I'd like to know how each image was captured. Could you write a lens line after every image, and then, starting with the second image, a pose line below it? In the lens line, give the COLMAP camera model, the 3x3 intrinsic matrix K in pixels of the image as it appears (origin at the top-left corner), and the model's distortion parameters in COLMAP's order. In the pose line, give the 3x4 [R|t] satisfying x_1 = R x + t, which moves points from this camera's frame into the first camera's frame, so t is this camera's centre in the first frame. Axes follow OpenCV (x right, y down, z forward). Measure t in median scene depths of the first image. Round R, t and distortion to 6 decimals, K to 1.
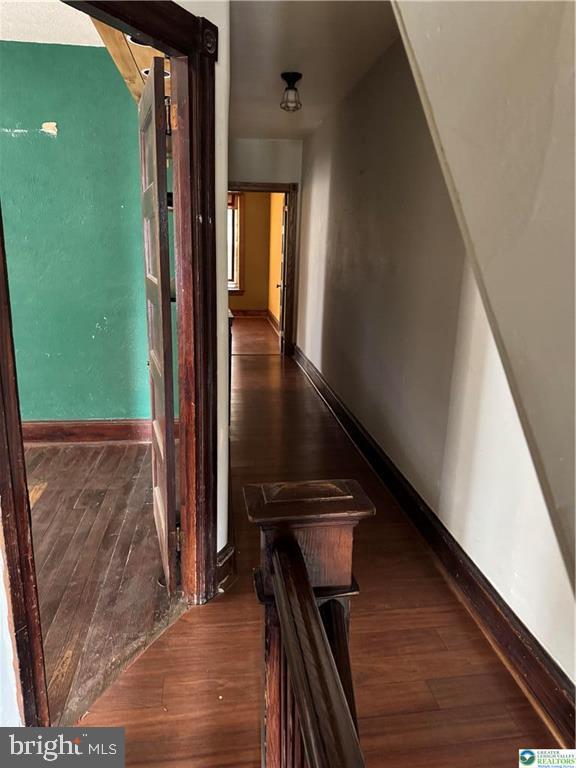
lens RADIAL K [[539.3, 0, 288.0], [0, 539.3, 384.0], [0, 0, 1]] dist [0.019089, -0.007363]
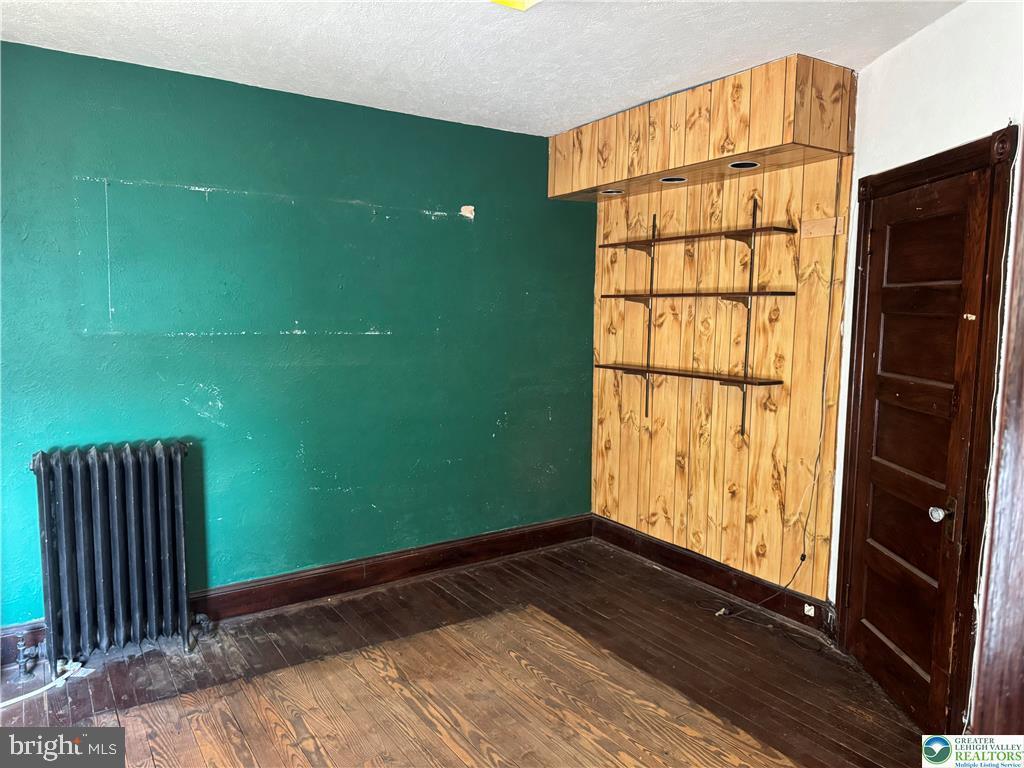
lens RADIAL K [[719.0, 0, 512.0], [0, 719.0, 384.0], [0, 0, 1]] dist [0.019089, -0.007363]
pose [[0.899468, -0.065598, 0.432035, -0.873994], [0.125916, 0.985642, -0.112493, -0.036894], [-0.418452, 0.155584, 0.894814, -0.069198]]
